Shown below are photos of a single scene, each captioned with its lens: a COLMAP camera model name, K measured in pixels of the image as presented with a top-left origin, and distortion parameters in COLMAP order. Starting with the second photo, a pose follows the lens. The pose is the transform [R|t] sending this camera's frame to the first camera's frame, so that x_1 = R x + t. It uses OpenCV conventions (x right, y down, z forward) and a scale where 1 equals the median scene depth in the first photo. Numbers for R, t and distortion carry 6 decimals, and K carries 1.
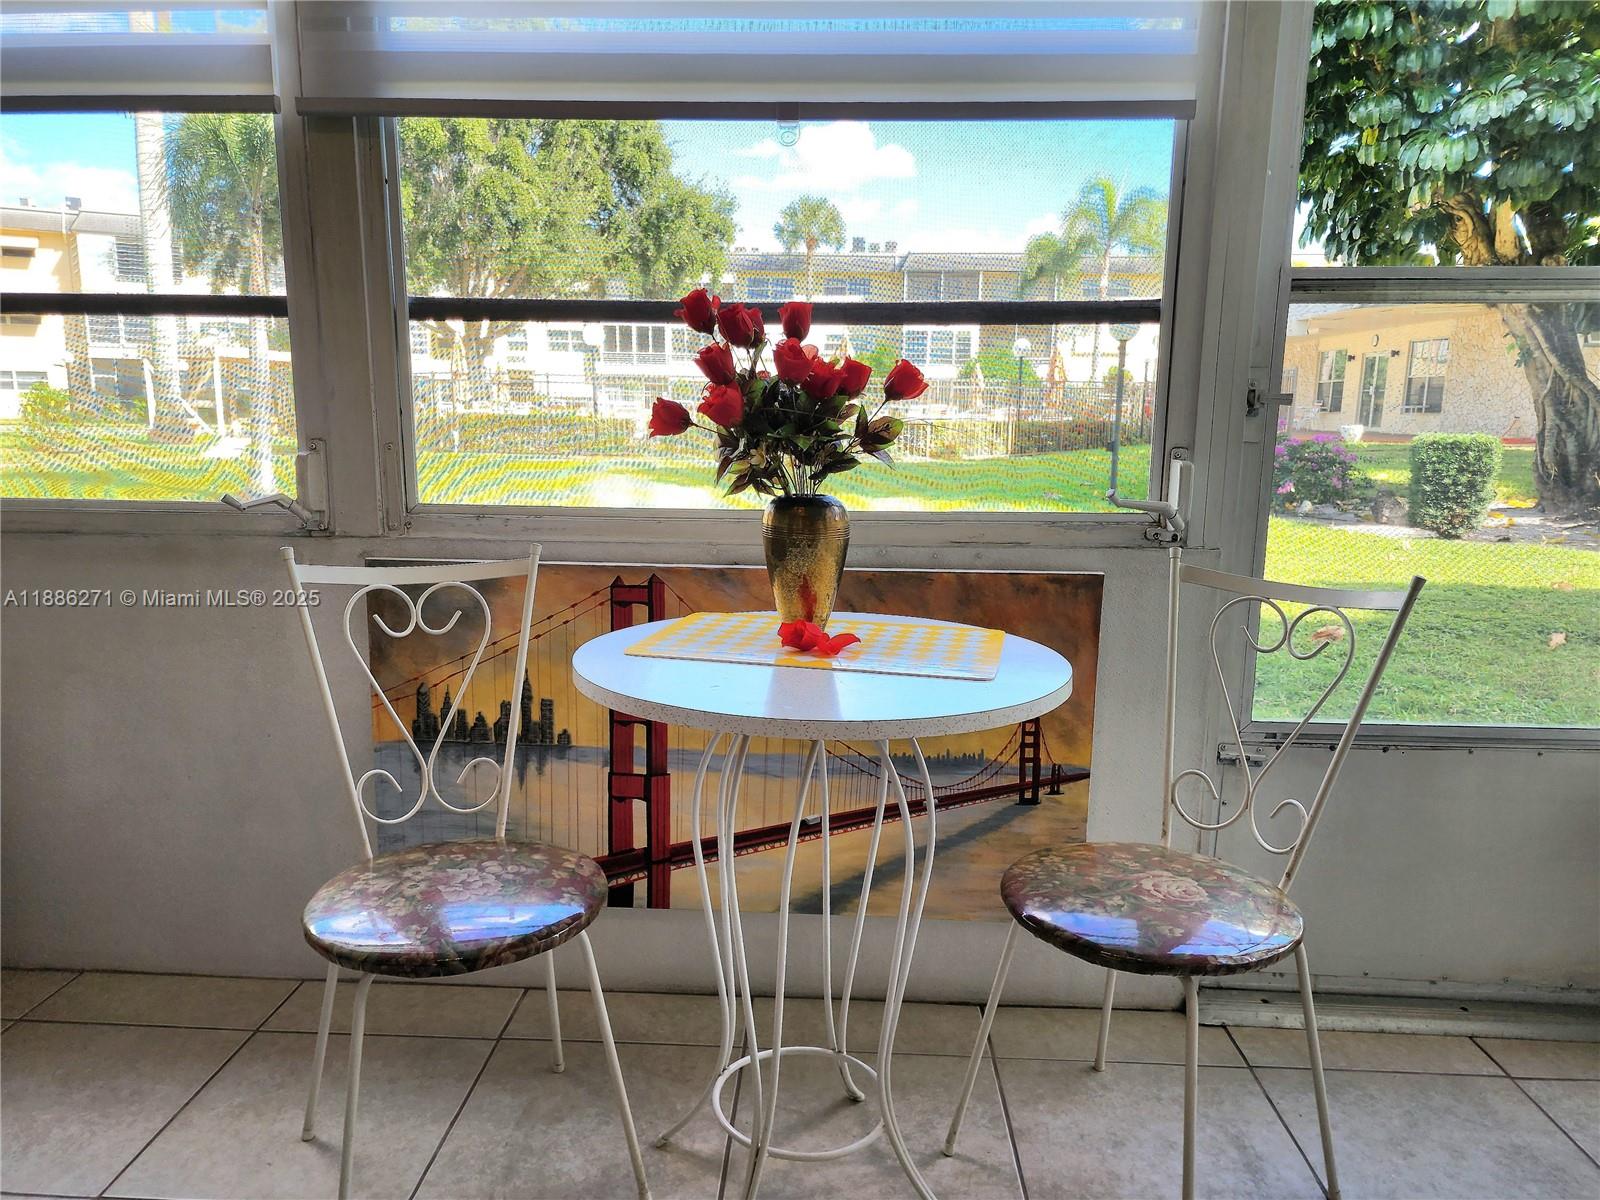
lens RADIAL K [[1112.1, 0, 786.6], [0, 1112.1, 610.1], [0, 0, 1]] dist [0.066316, -0.040096]
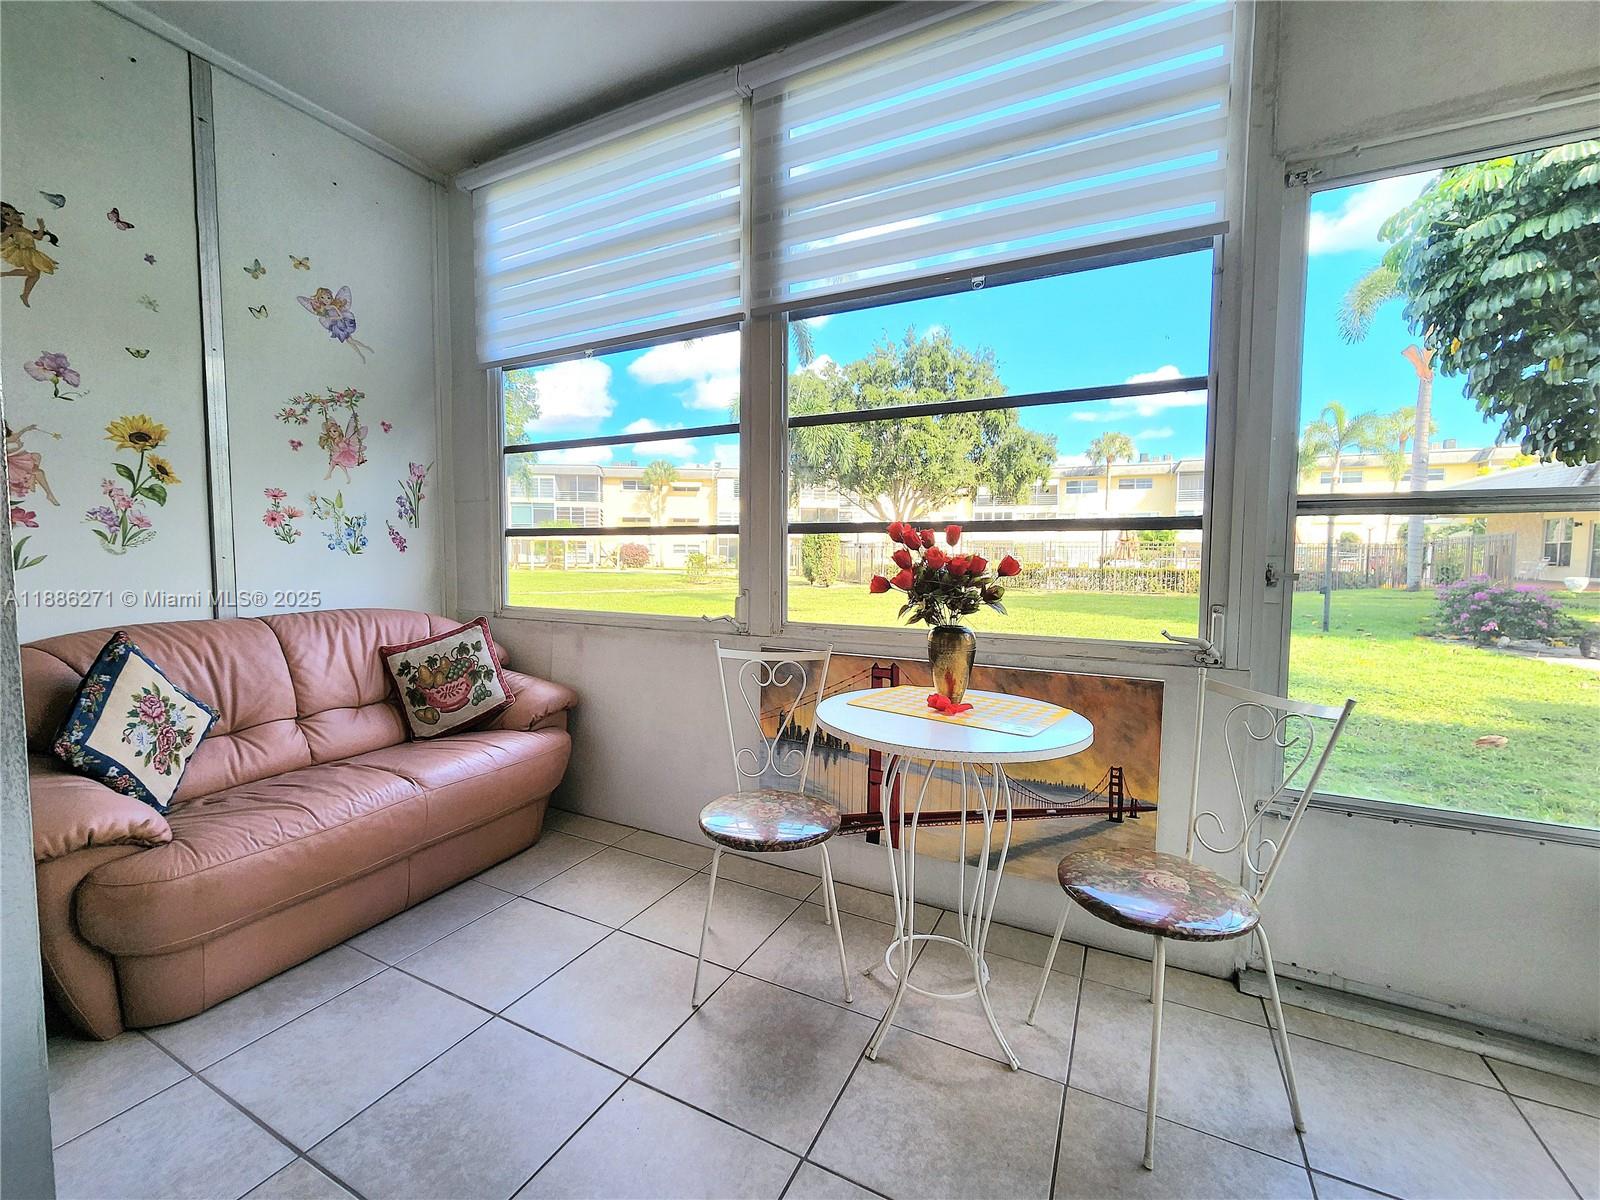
lens RADIAL K [[659.8, 0, 798.9], [0, 659.8, 594.9], [0, 0, 1]] dist [0.002042, 0.000712]
pose [[0.912086, 0.022706, -0.409369, 0.185471], [-0.073831, 0.991239, -0.109519, -0.012100], [0.403296, 0.130115, 0.905772, -0.087233]]
